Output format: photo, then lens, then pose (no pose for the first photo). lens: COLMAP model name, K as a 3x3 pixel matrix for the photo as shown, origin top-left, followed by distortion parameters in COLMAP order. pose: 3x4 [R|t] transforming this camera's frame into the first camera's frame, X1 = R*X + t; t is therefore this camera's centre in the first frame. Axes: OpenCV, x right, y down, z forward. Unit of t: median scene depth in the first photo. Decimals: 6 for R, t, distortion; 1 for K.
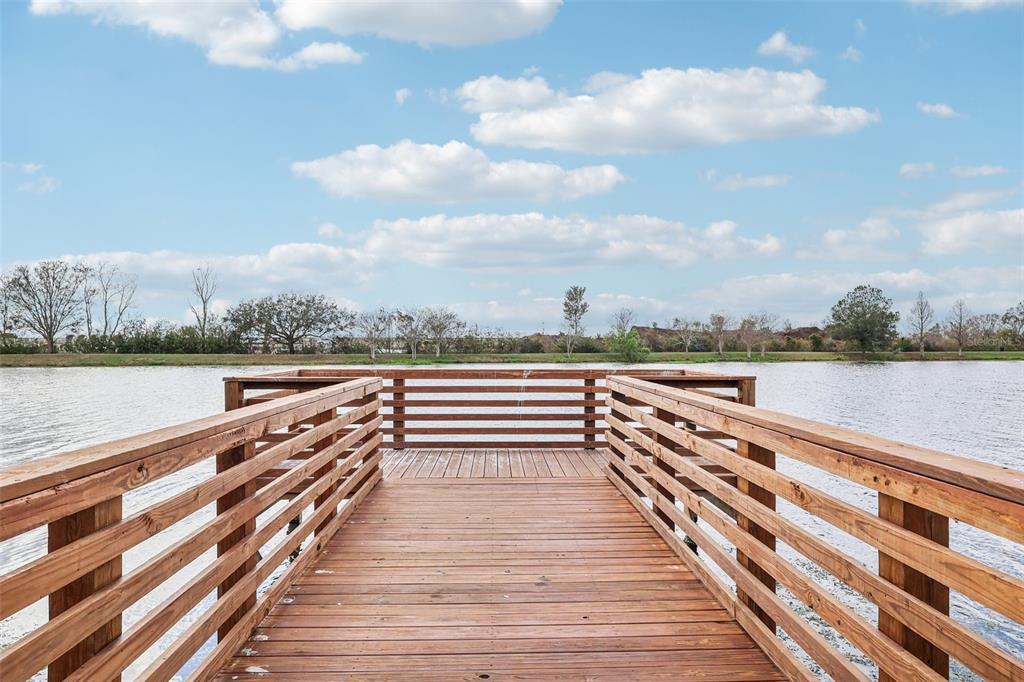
lens RADIAL K [[660.4, 0, 512.0], [0, 660.4, 341.0], [0, 0, 1]] dist [-0.002196, 0.000365]
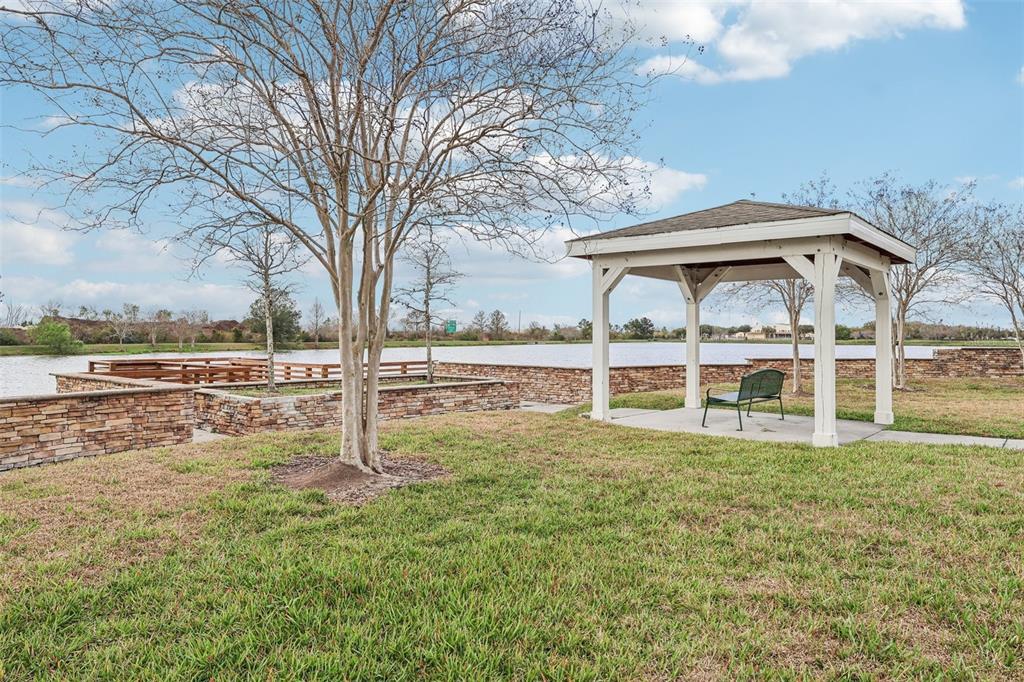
lens RADIAL K [[660.4, 0, 512.0], [0, 660.4, 341.0], [0, 0, 1]] dist [-0.002196, 0.000365]
pose [[0.670572, -0.004636, 0.741830, -0.089101], [-0.006966, 0.999897, 0.012545, -0.004977], [-0.741812, -0.013580, 0.670471, -0.162059]]
